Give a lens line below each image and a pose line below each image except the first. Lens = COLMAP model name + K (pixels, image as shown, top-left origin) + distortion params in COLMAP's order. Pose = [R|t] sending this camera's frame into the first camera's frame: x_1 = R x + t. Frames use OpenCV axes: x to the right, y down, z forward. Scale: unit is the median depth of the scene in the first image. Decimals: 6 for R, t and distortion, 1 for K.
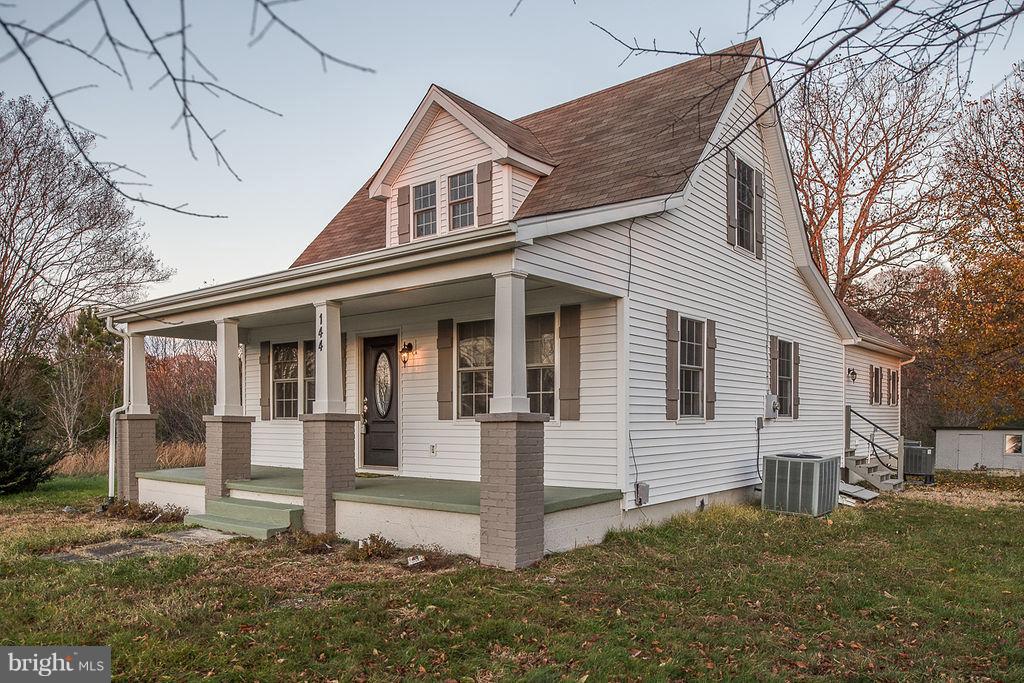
lens RADIAL K [[720.3, 0, 521.7], [0, 720.3, 347.6], [0, 0, 1]] dist [0.003122, -0.012788]
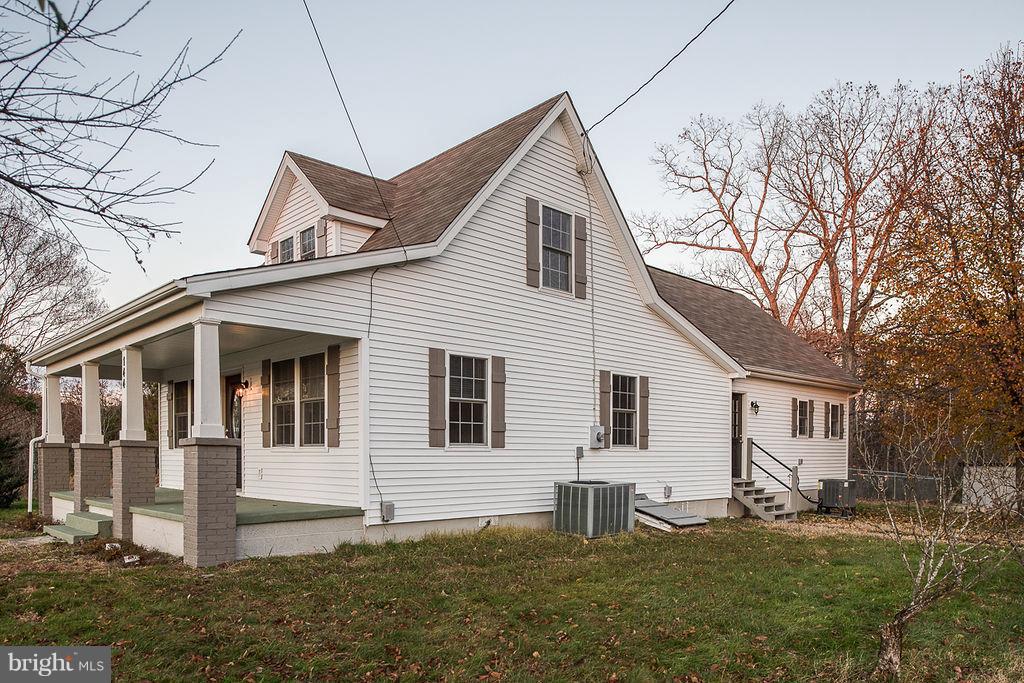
lens RADIAL K [[720.3, 0, 537.9], [0, 720.3, 385.7], [0, 0, 1]] dist [0.003122, -0.012788]
pose [[0.992002, -0.008619, -0.125926, 0.471672], [0.008696, 0.999962, 0.000056, 0.006097], [0.125921, -0.001150, 0.992040, -0.079267]]
